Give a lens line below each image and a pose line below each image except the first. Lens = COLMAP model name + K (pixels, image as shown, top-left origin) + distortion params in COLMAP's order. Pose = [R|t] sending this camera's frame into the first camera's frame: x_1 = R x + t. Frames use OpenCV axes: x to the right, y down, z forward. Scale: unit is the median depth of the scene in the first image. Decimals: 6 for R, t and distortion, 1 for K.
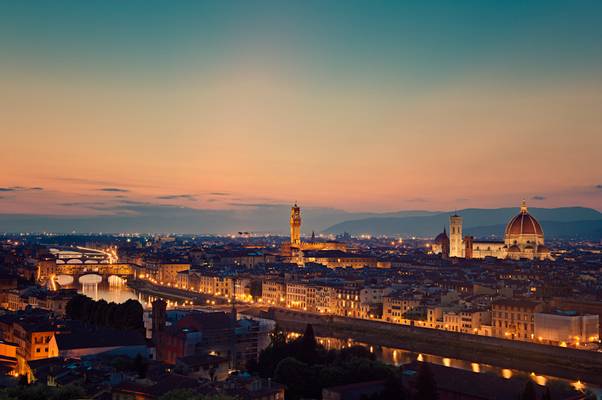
lens RADIAL K [[762.8, 0, 301.8], [0, 762.8, 191.8], [0, 0, 1]] dist [0.119598, -0.003265]
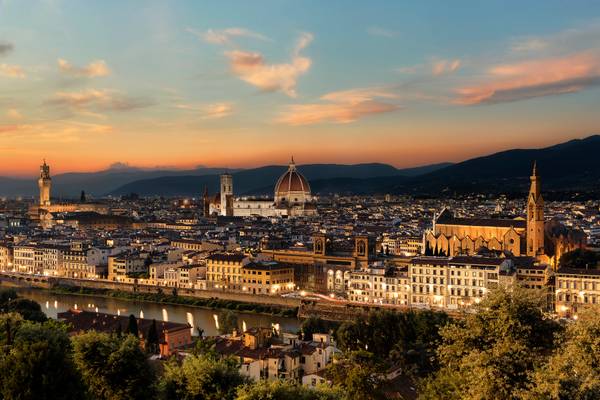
lens RADIAL K [[841.7, 0, 300.0], [0, 841.7, 200.0], [0, 0, 1]] dist [0.064493, 0.007094]
pose [[0.972952, -0.016353, 0.230426, 0.087356], [0.001817, 0.998002, 0.063153, -0.004717], [-0.230998, -0.061026, 0.971038, -0.106208]]
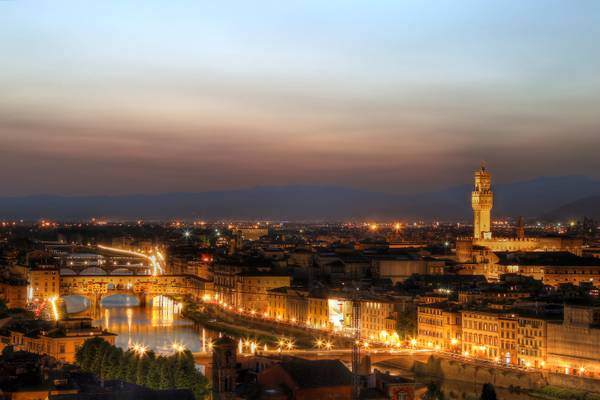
lens RADIAL K [[1406.2, 0, 300.0], [0, 1406.2, 200.0], [0, 0, 1]] dist [0.477251, -0.026989]
pose [[0.989740, -0.006978, -0.142712, 0.011239], [0.012628, 0.999170, 0.038727, -0.000947], [0.142323, -0.040132, 0.989006, -0.017437]]
